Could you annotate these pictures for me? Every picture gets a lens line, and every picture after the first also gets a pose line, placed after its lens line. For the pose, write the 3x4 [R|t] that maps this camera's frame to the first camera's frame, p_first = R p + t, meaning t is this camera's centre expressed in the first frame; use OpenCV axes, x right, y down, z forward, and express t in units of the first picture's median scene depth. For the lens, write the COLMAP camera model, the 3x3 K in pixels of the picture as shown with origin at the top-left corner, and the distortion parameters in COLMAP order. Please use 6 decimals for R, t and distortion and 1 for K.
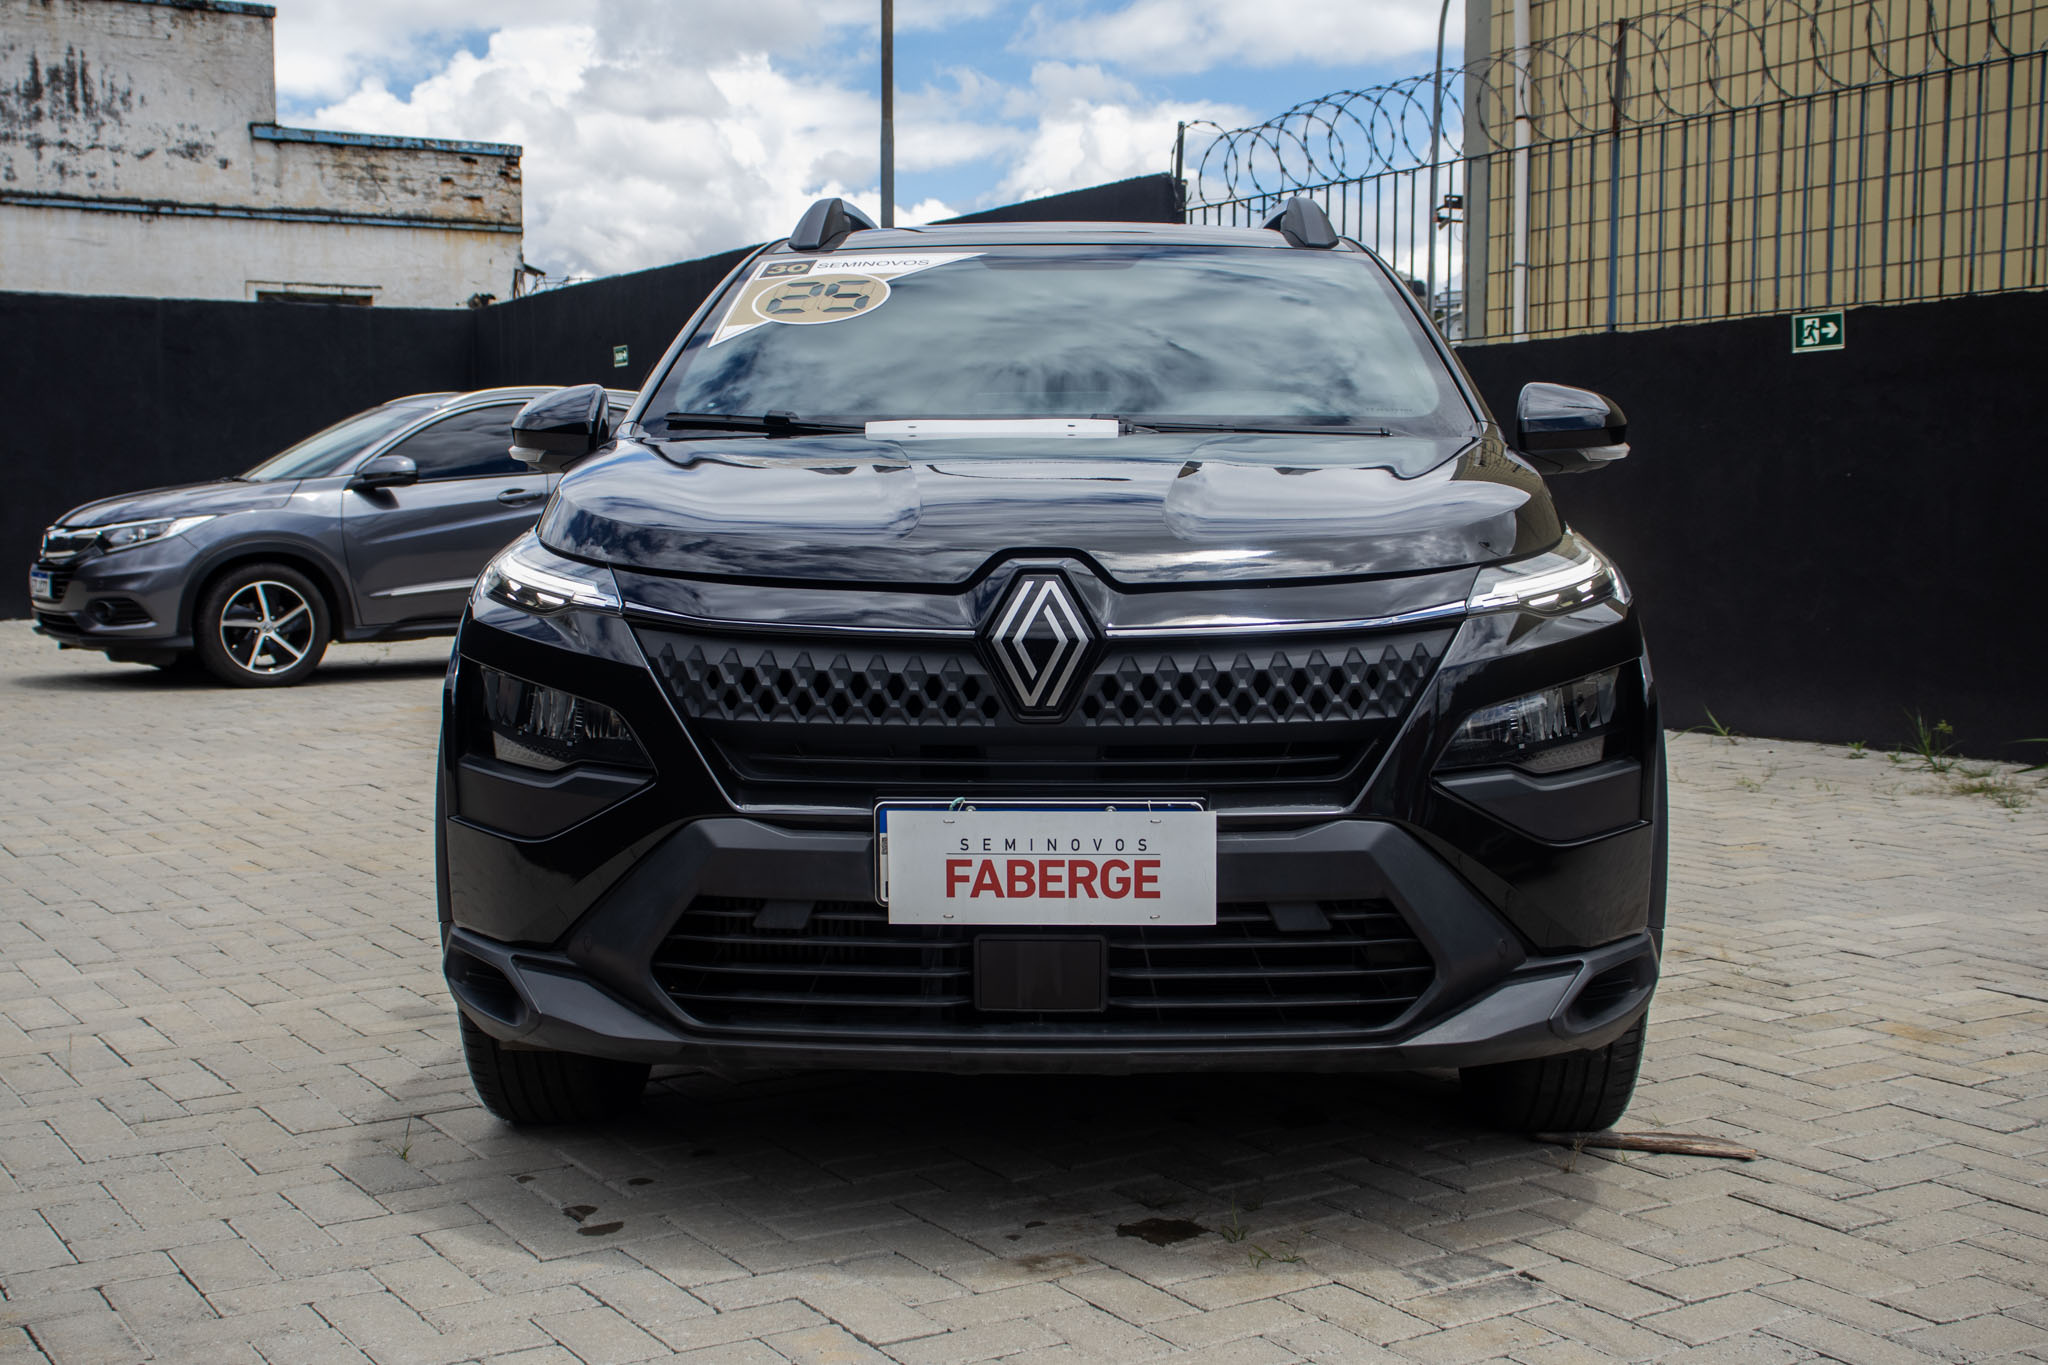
lens RADIAL K [[2547.9, 0, 1024.0], [0, 2547.9, 682.5], [0, 0, 1]] dist [-0.002431, 0.241952]
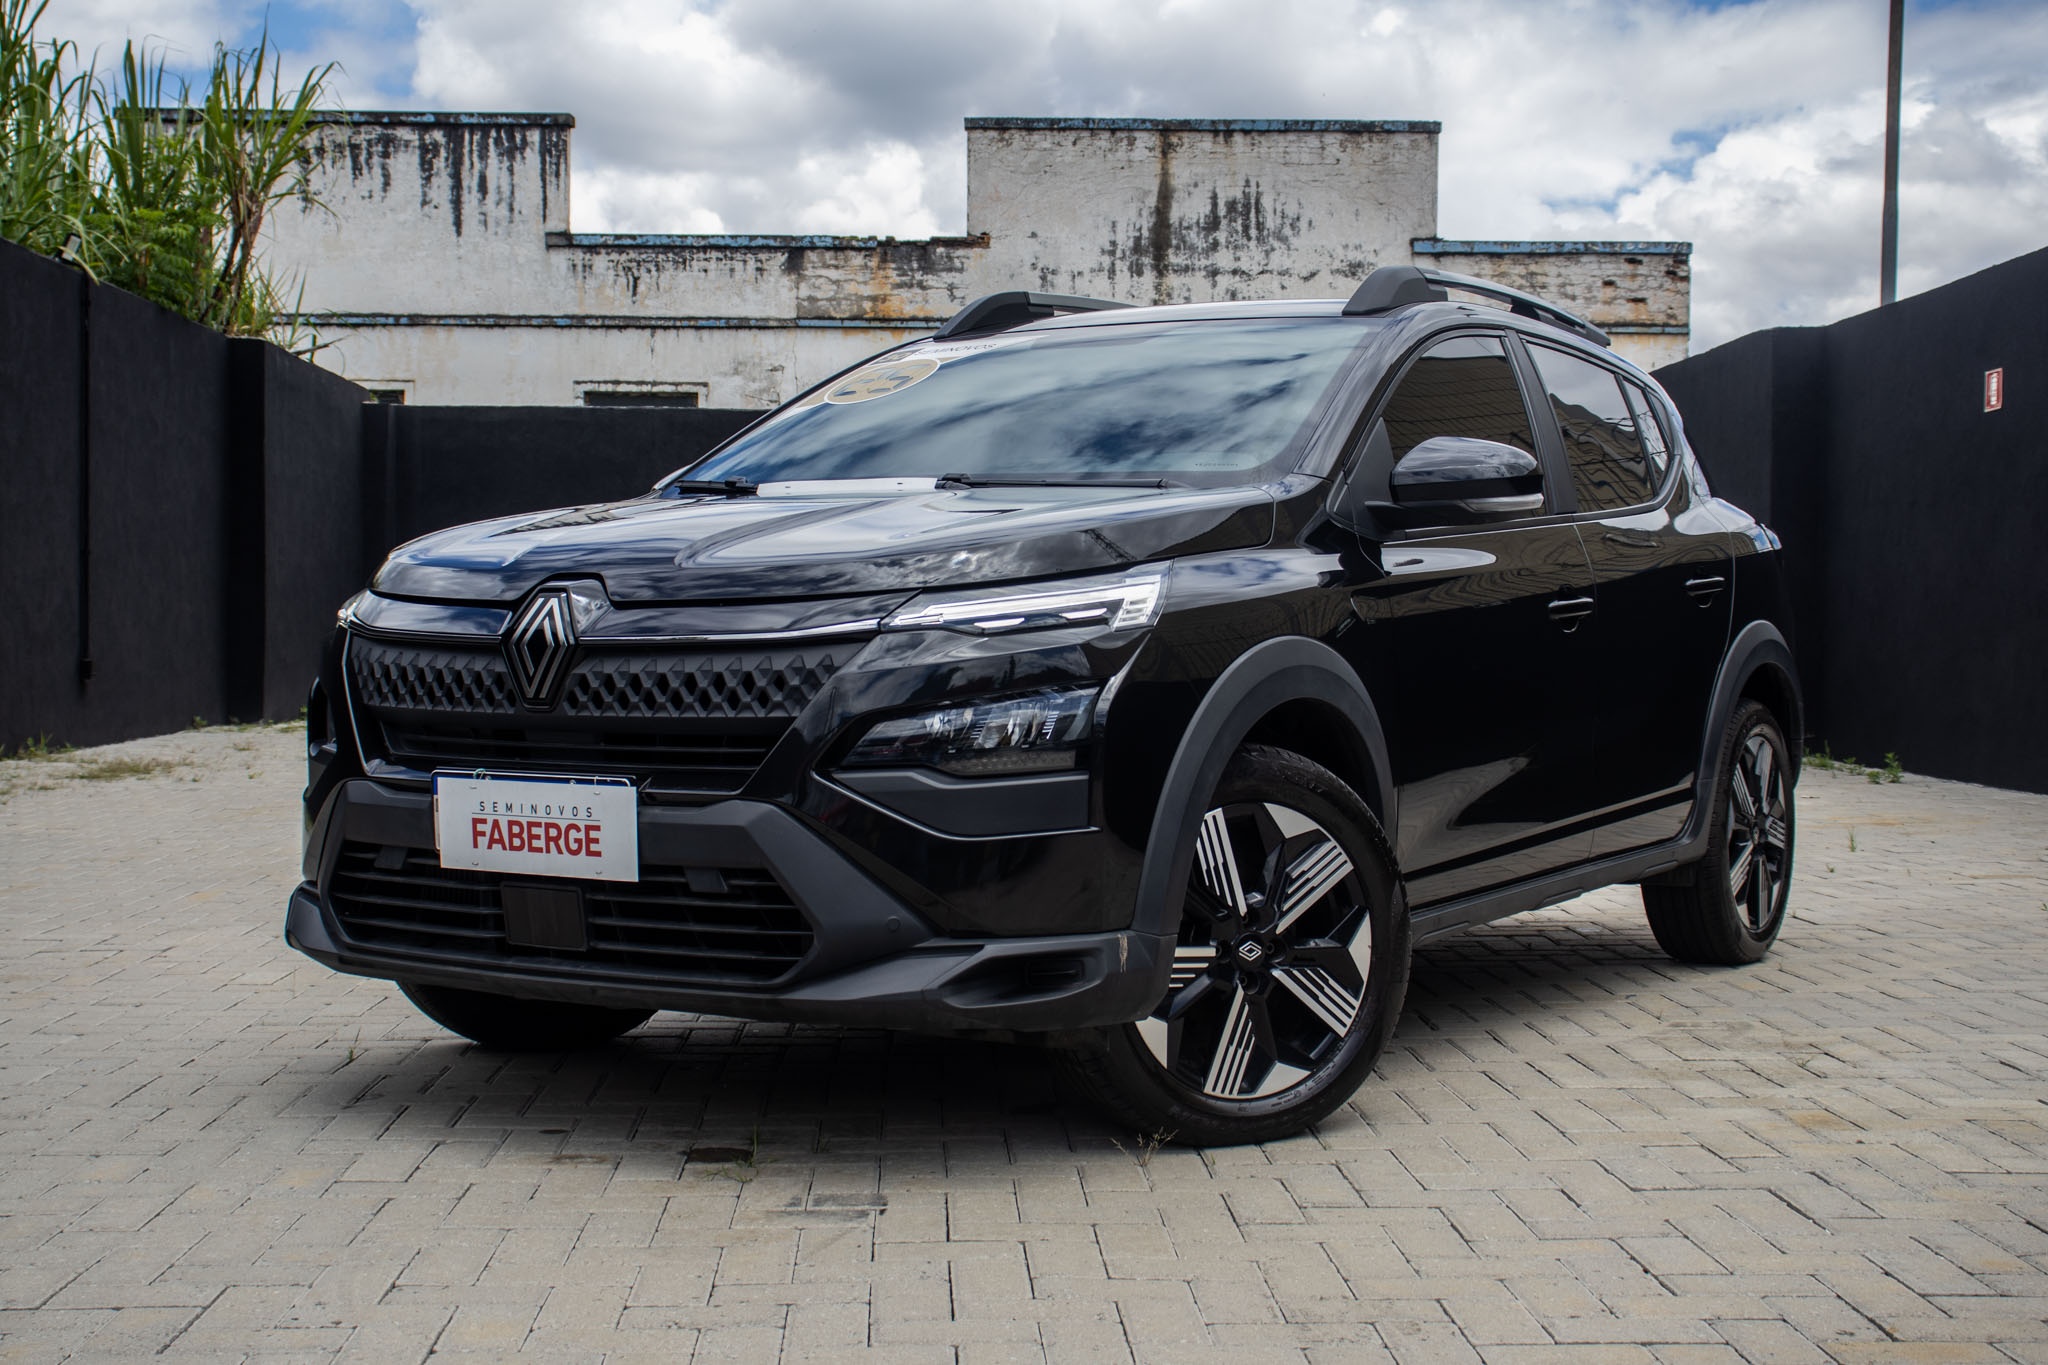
lens RADIAL K [[2779.9, 0, 1024.0], [0, 2779.9, 682.5], [0, 0, 1]] dist [0.033518, 0.051577]
pose [[0.862092, 0.020271, -0.506345, 0.874400], [-0.047147, 0.998074, -0.040314, 0.044297], [0.504553, 0.058627, 0.861388, -0.046470]]
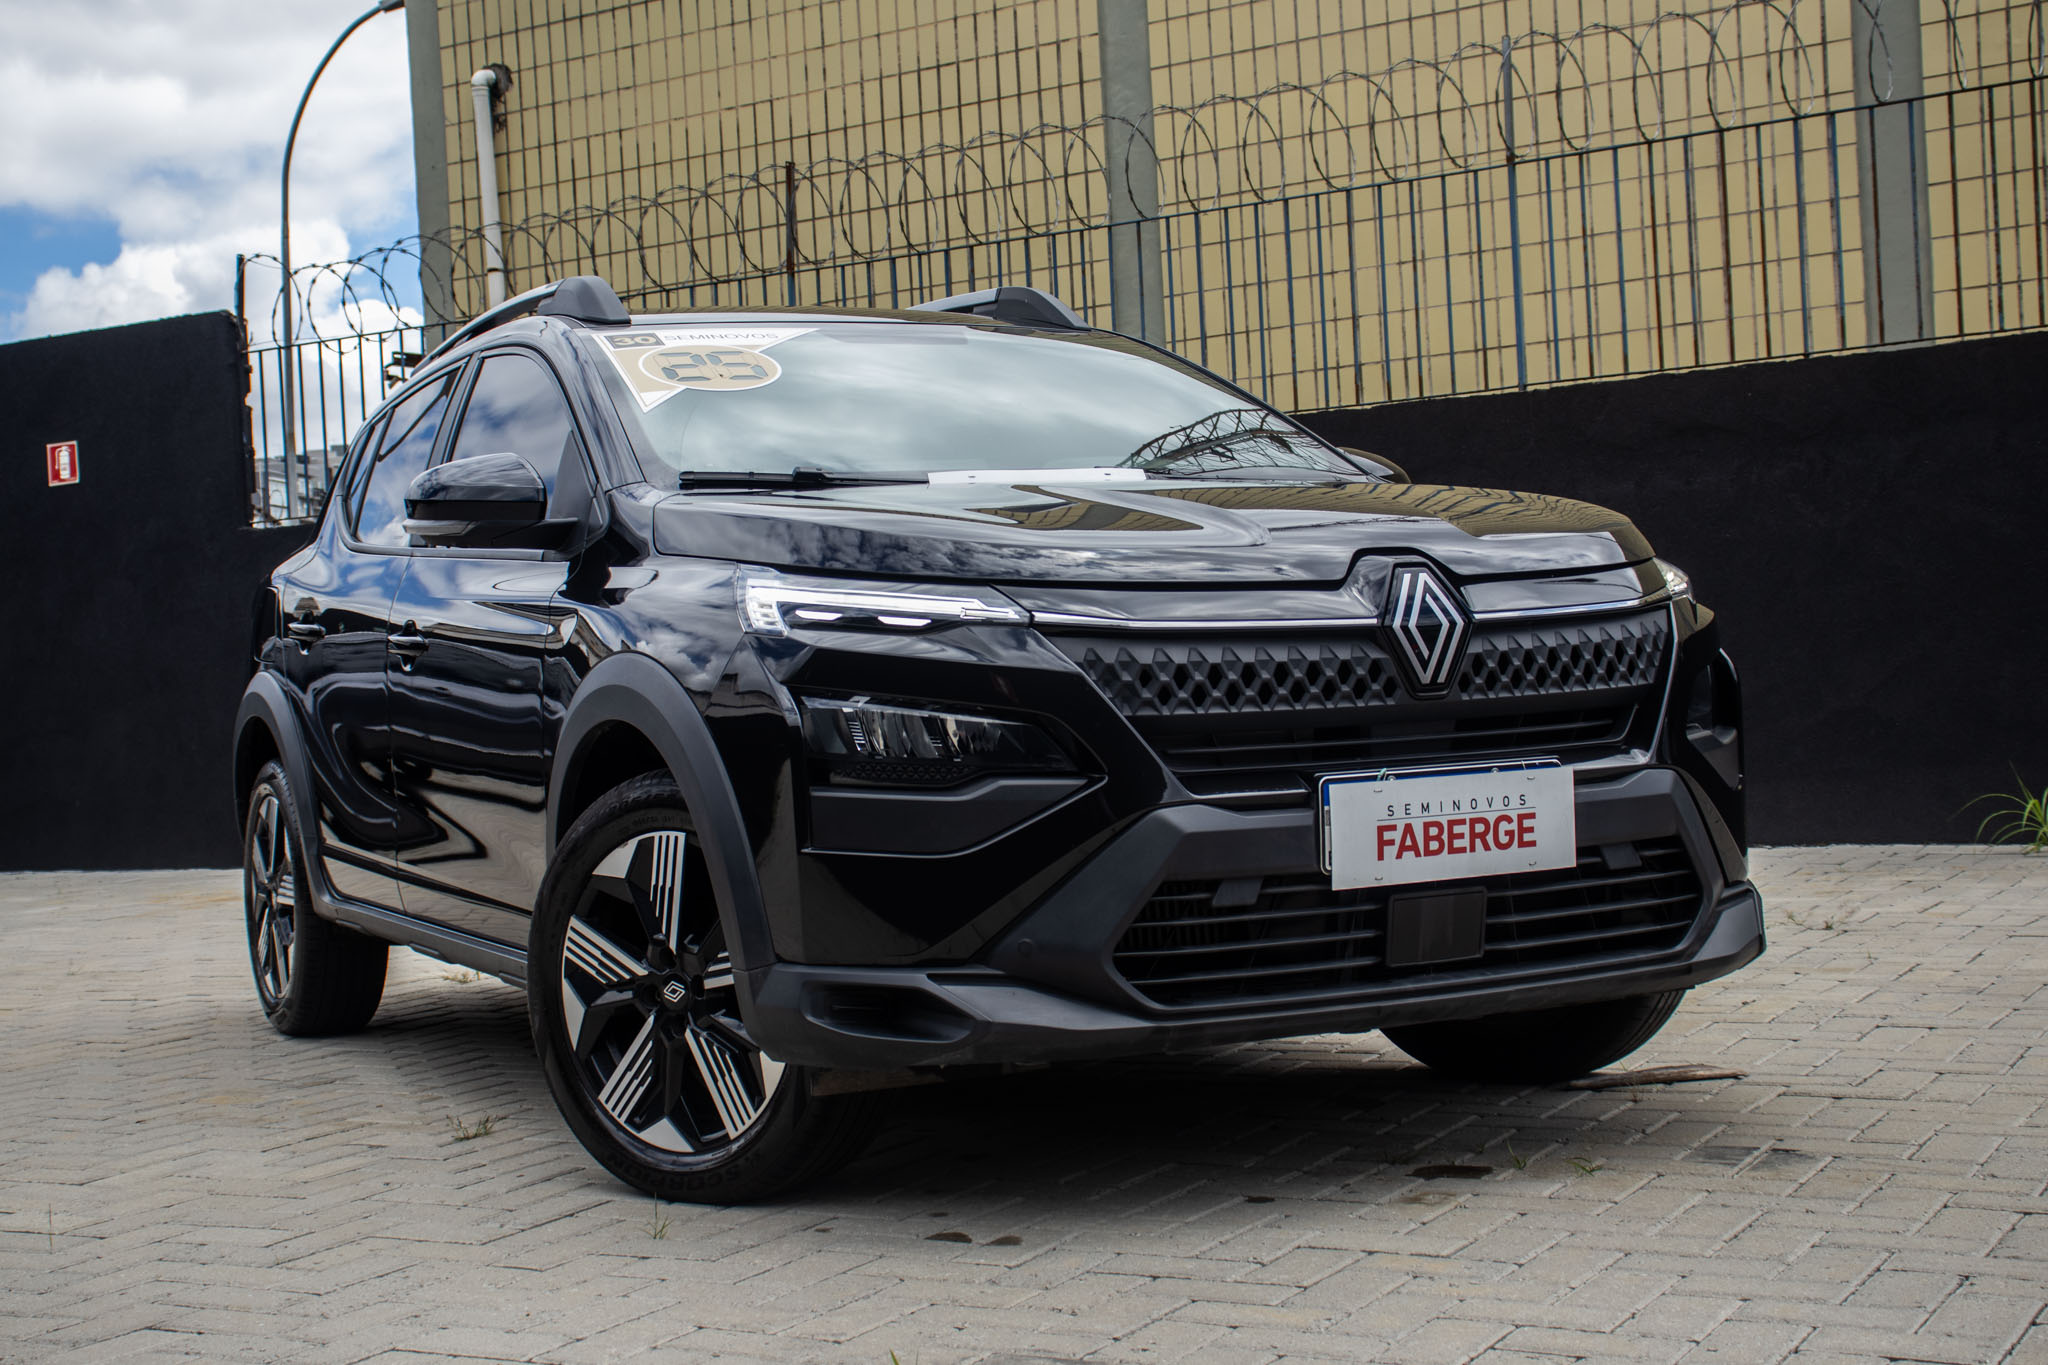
lens RADIAL K [[2848.3, 0, 1024.0], [0, 2848.3, 682.5], [0, 0, 1]] dist [0.003511, -0.008016]
pose [[0.872149, -0.044366, 0.487225, -0.738934], [0.086116, 0.994252, -0.063615, 0.071183], [-0.481602, 0.097439, 0.870956, -0.000922]]
